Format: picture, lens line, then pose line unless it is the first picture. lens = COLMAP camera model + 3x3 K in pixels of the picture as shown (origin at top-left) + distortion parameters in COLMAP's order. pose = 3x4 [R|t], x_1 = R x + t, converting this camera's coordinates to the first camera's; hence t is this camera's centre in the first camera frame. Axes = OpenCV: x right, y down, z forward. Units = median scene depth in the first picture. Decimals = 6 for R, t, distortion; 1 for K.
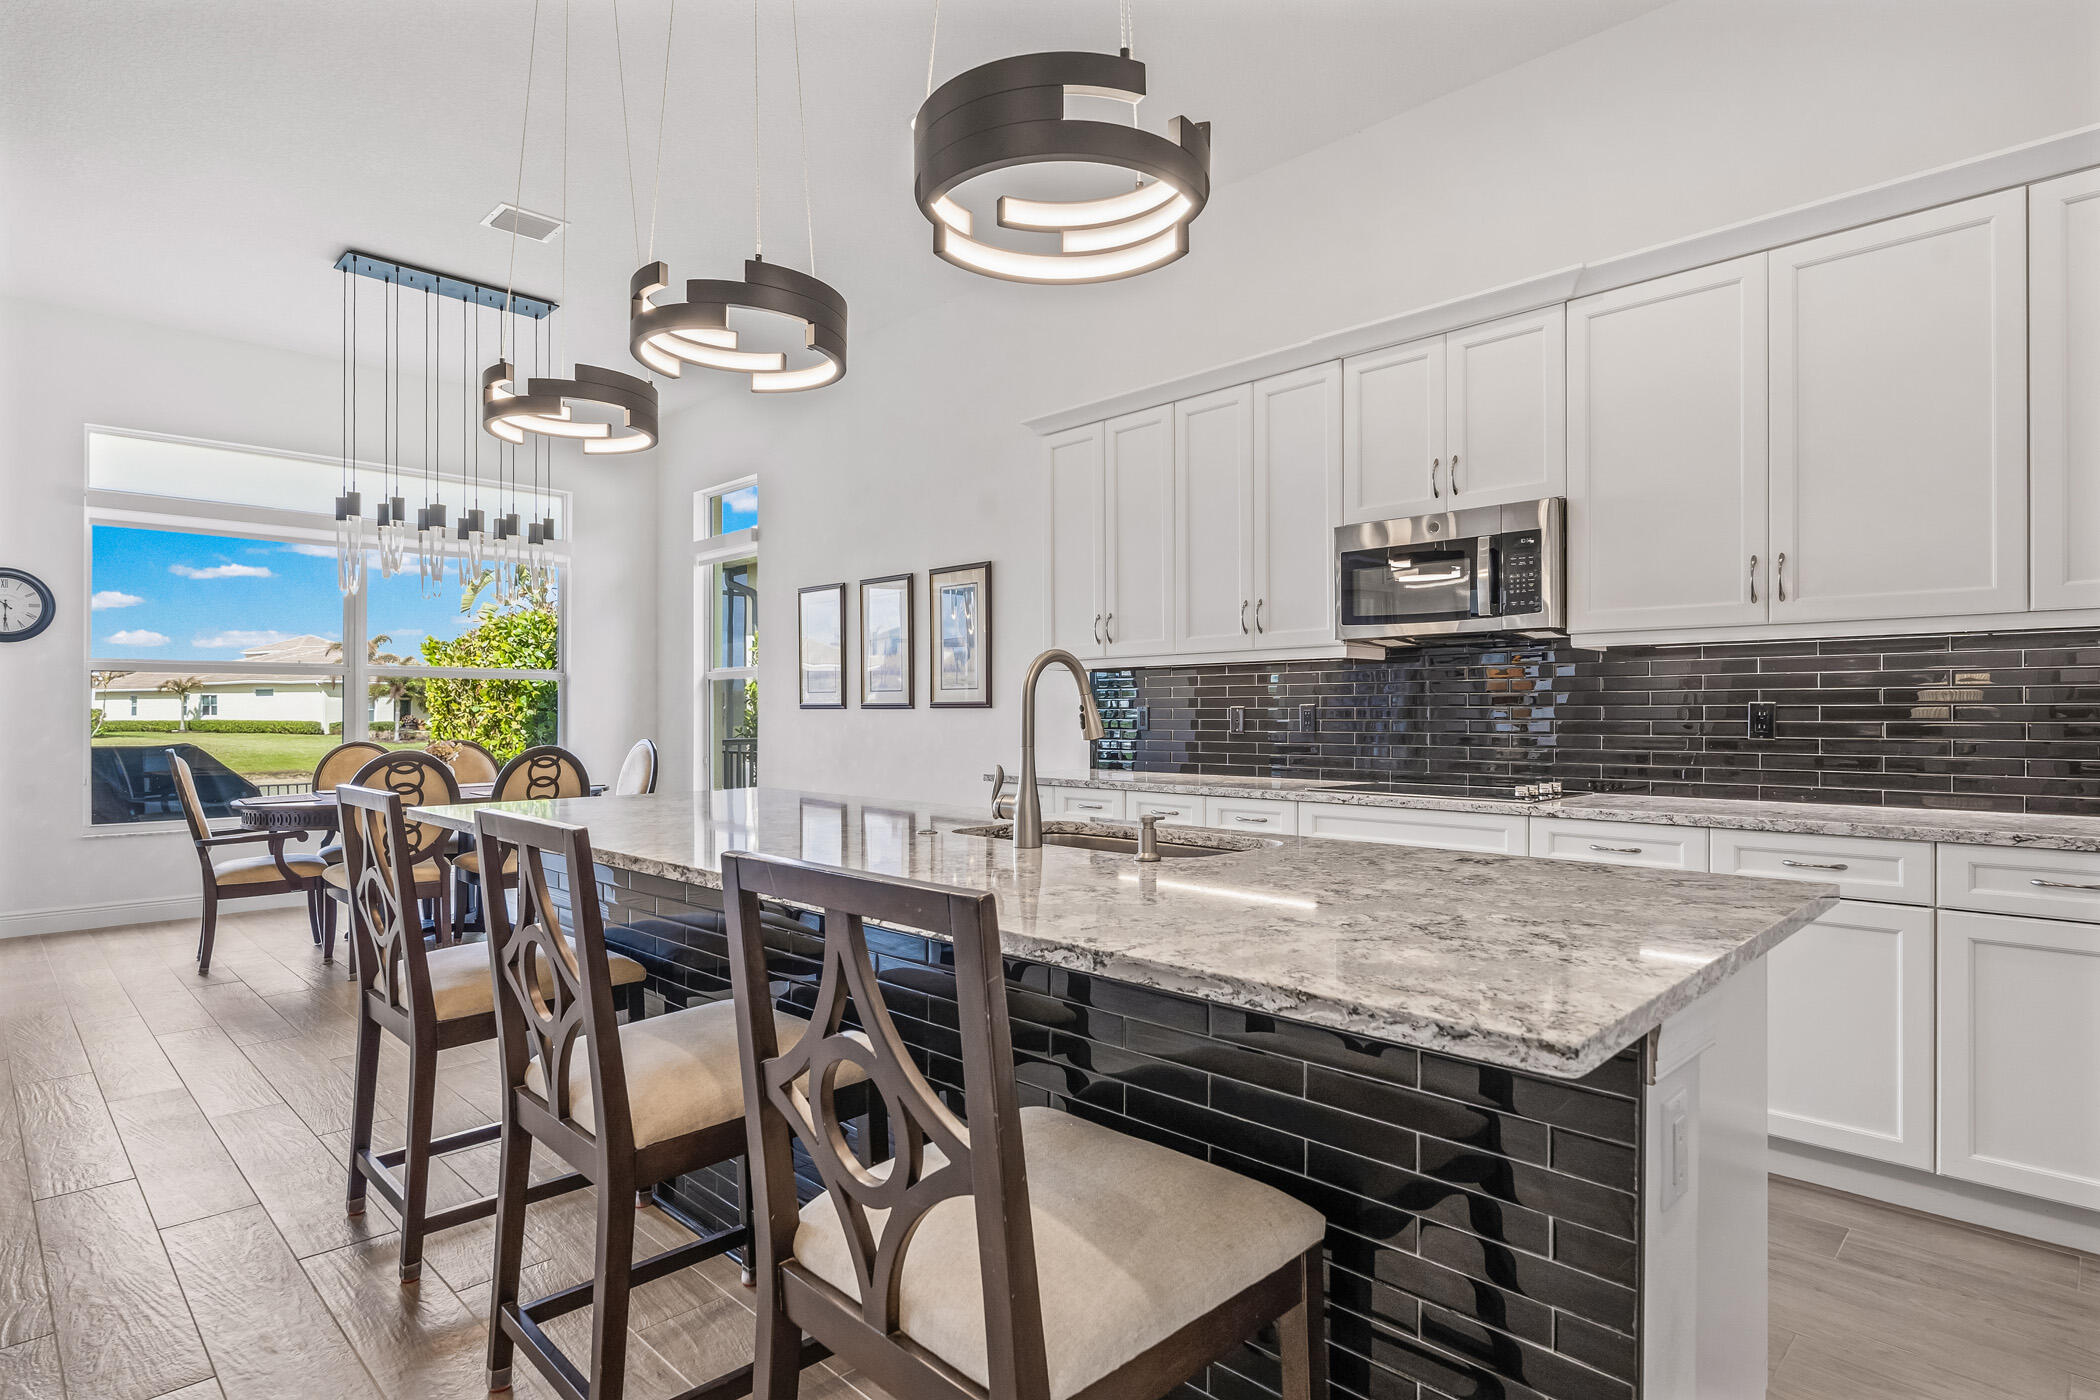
lens RADIAL K [[1065.8, 0, 1055.7], [0, 1065.8, 712.2], [0, 0, 1]] dist [-0.007098, 0.002951]
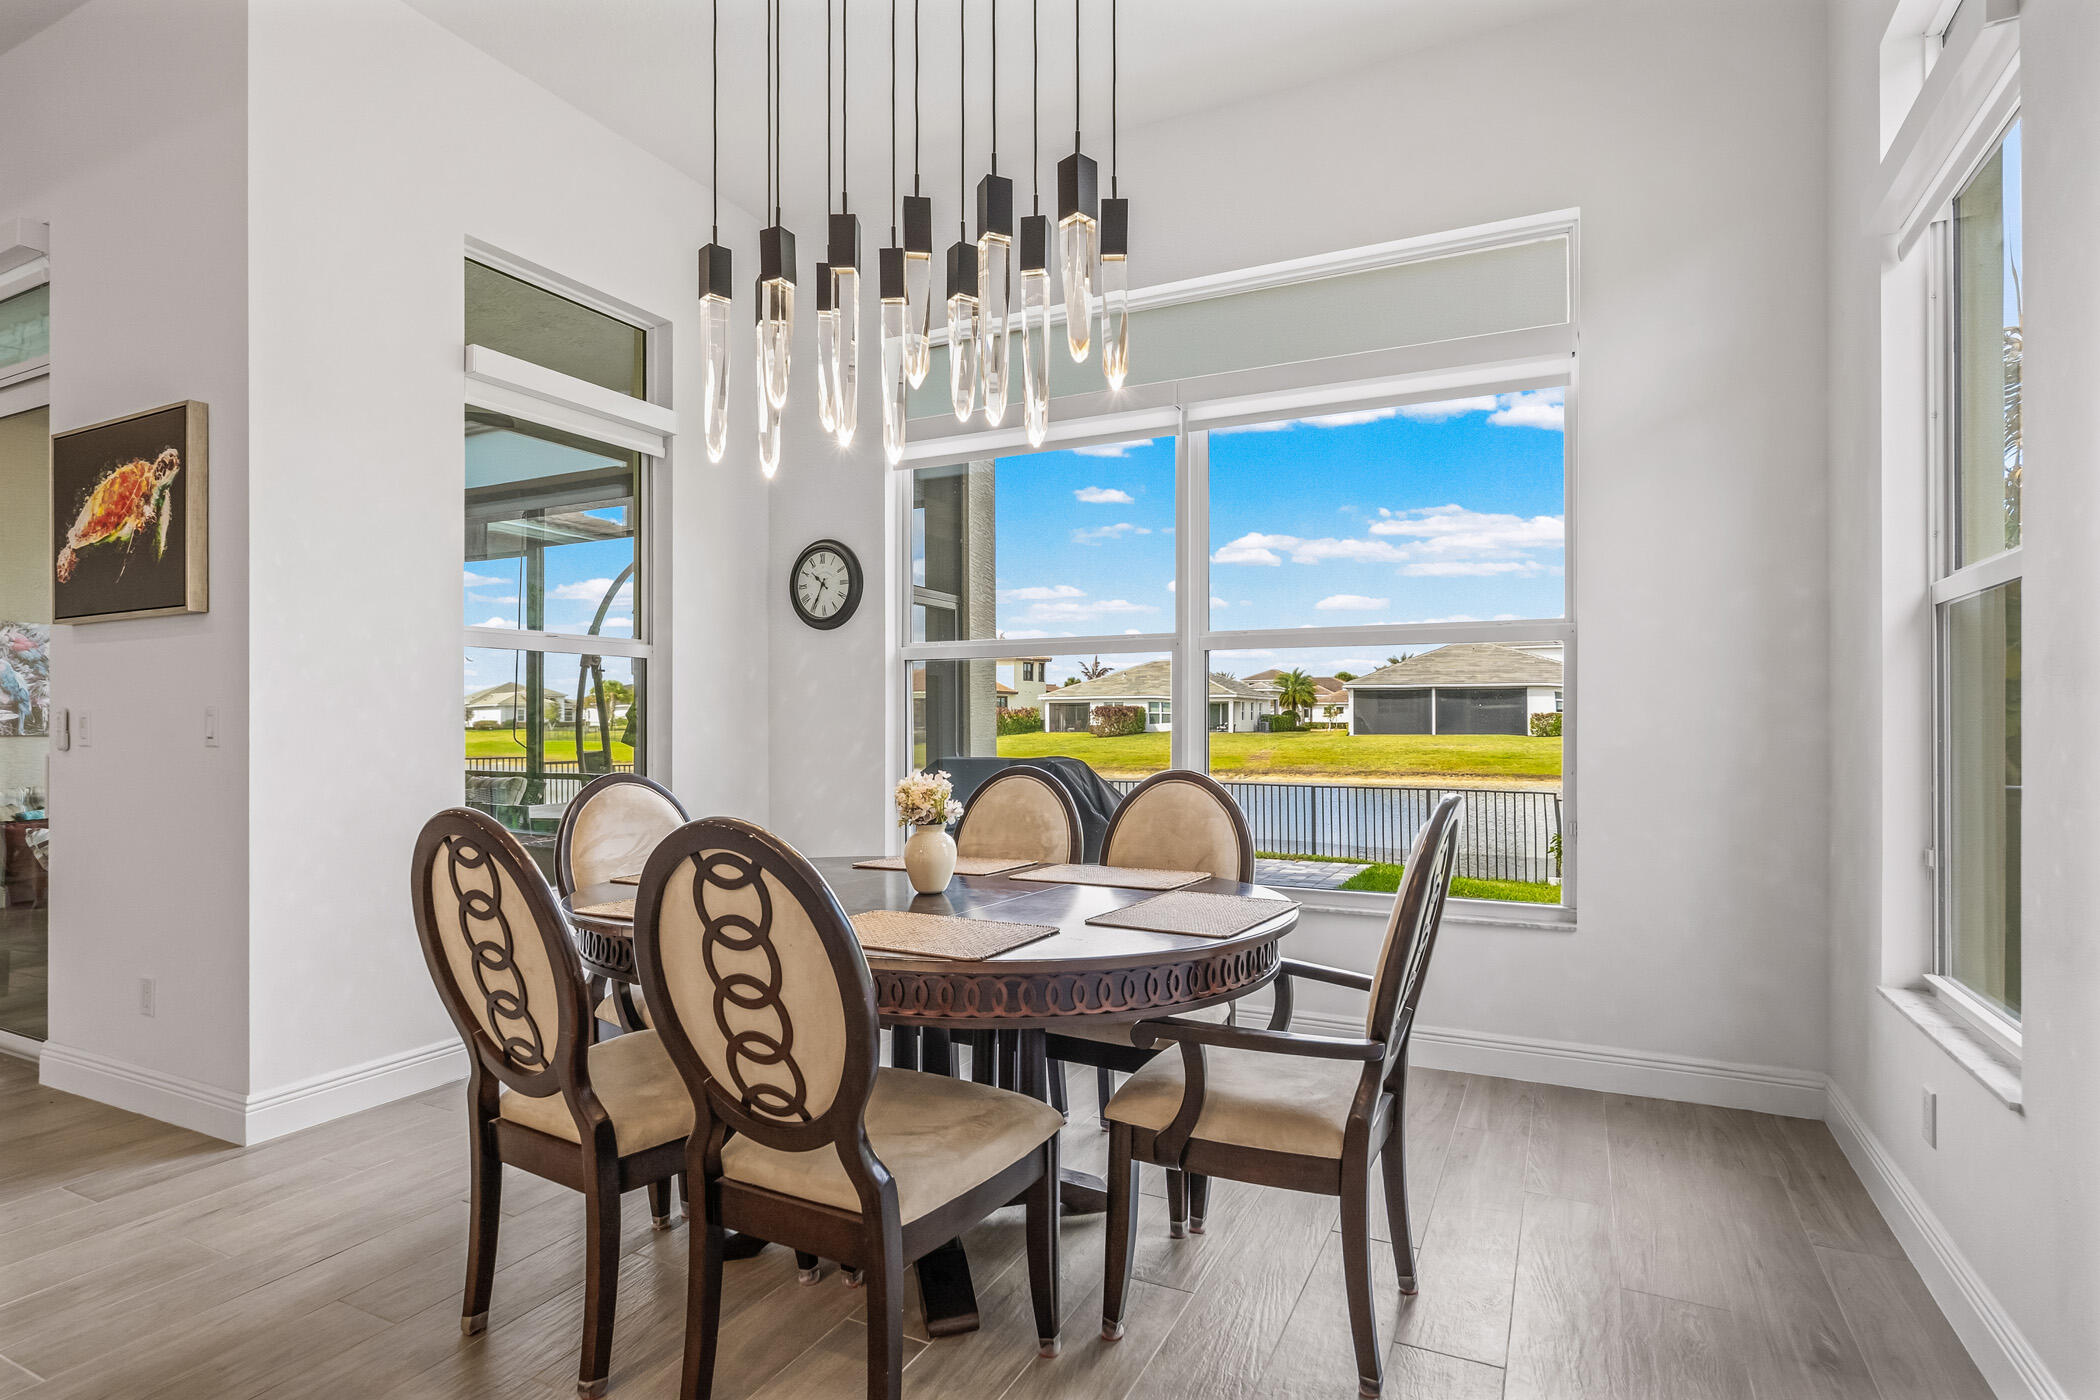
lens RADIAL K [[1065.8, 0, 1041.2], [0, 1065.8, 711.7], [0, 0, 1]] dist [-0.007098, 0.002951]
pose [[0.311778, -0.005680, -0.950138, -0.167516], [0.002662, 0.999983, -0.005104, 0.003210], [0.950151, -0.000938, 0.311788, 1.029315]]
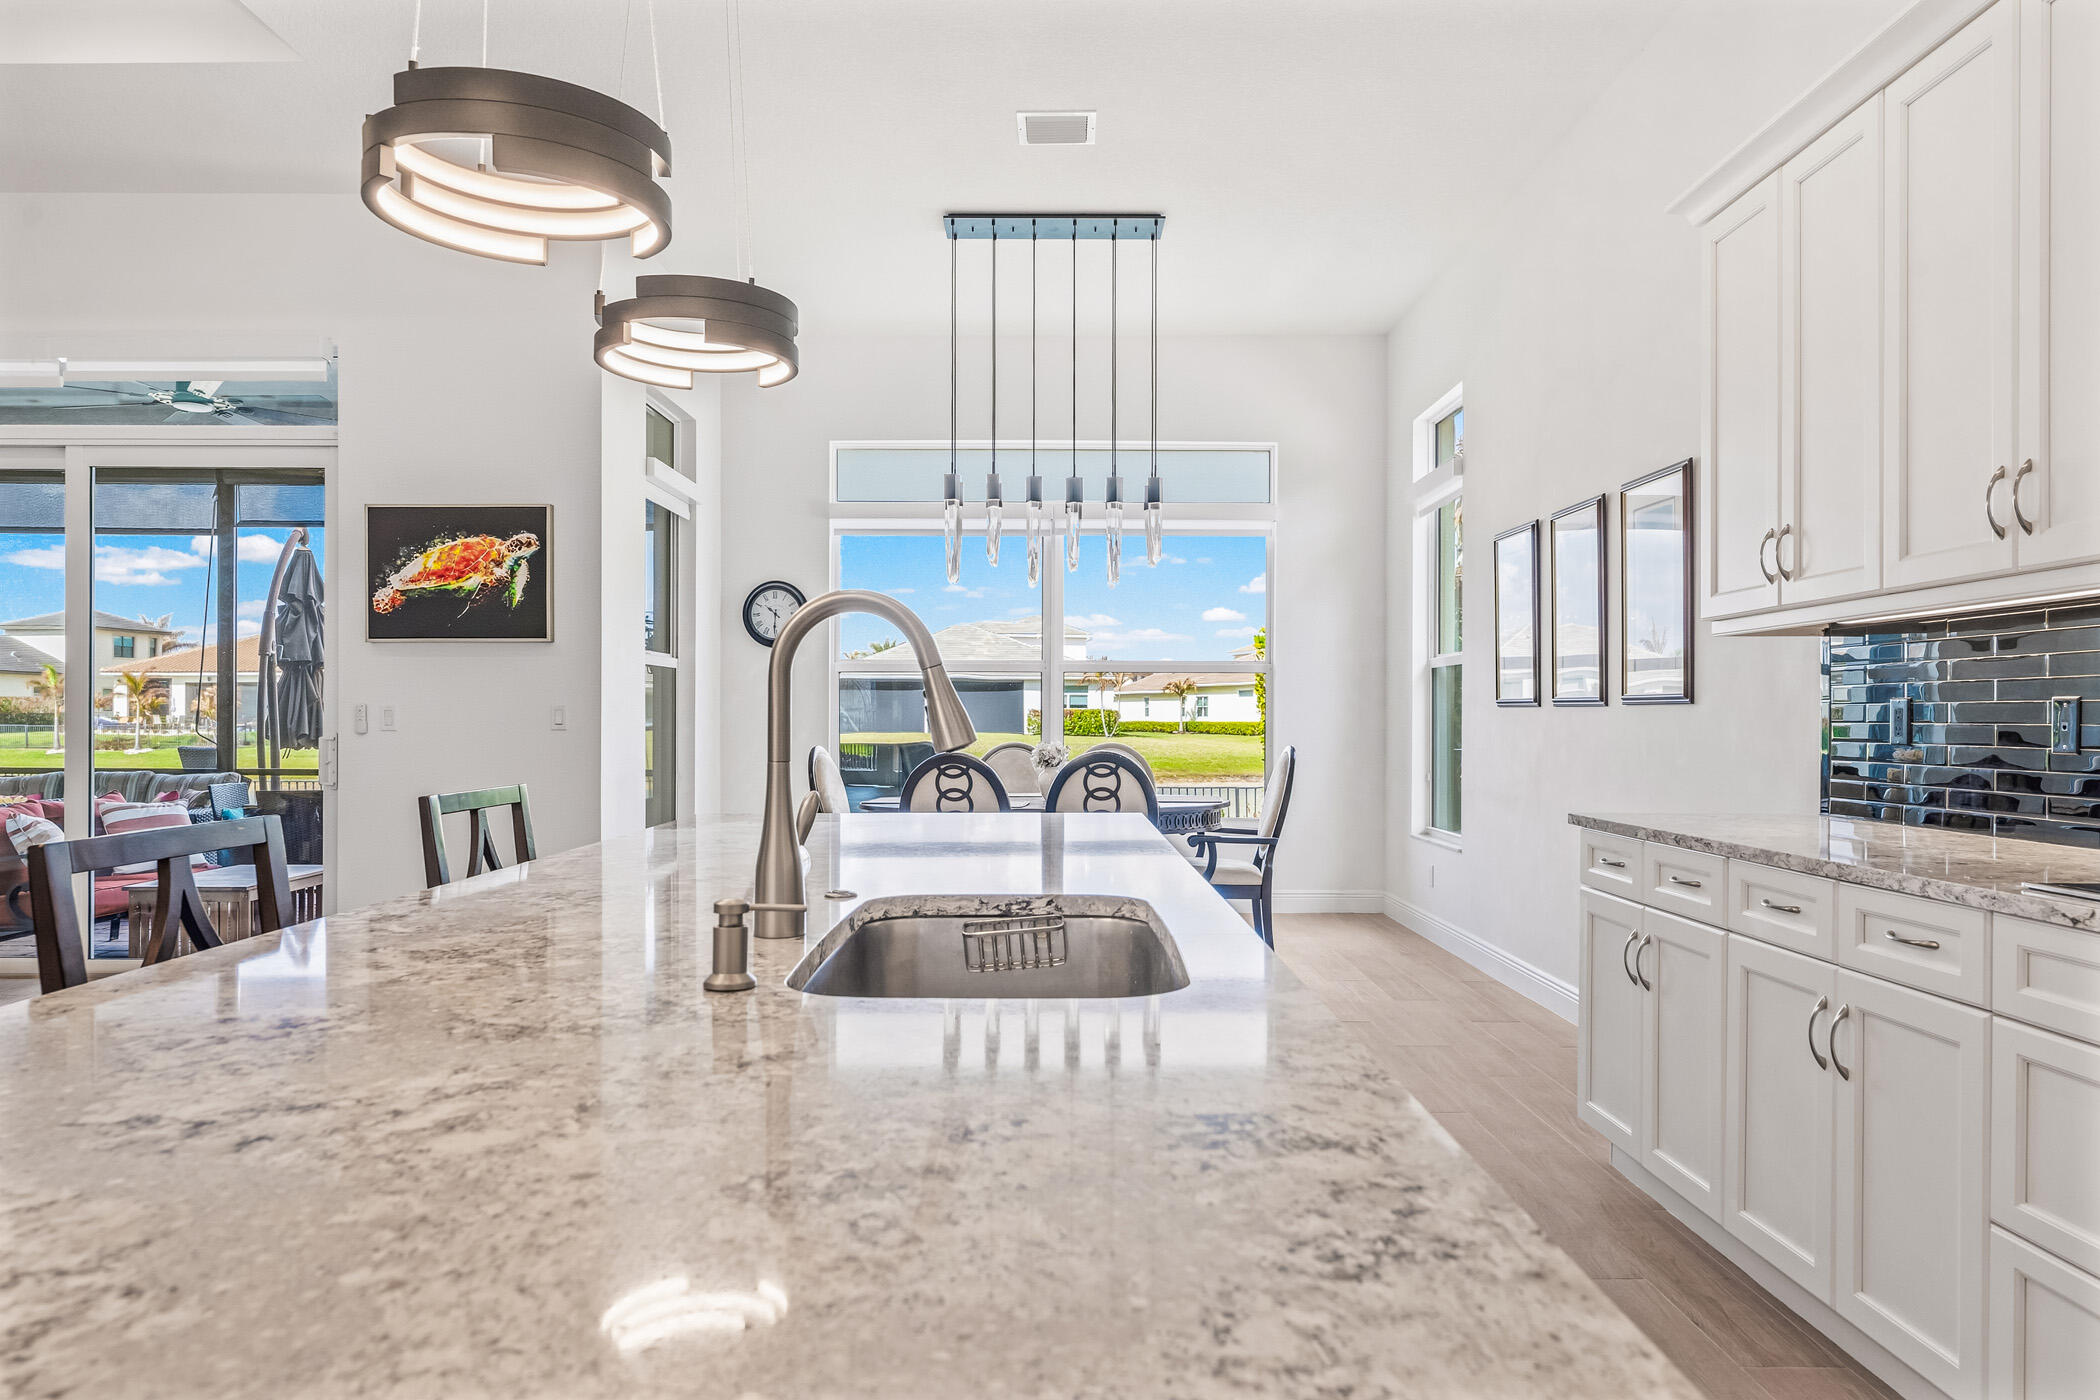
lens RADIAL K [[1324.6, 0, 1039.0], [0, 1324.6, 718.9], [0, 0, 1]] dist [0.003623, 0.005610]
pose [[0.698961, 0.005552, -0.715139, 0.234396], [-0.003044, 0.999984, 0.004788, 0.001839], [0.715154, -0.001170, 0.698966, 0.251050]]
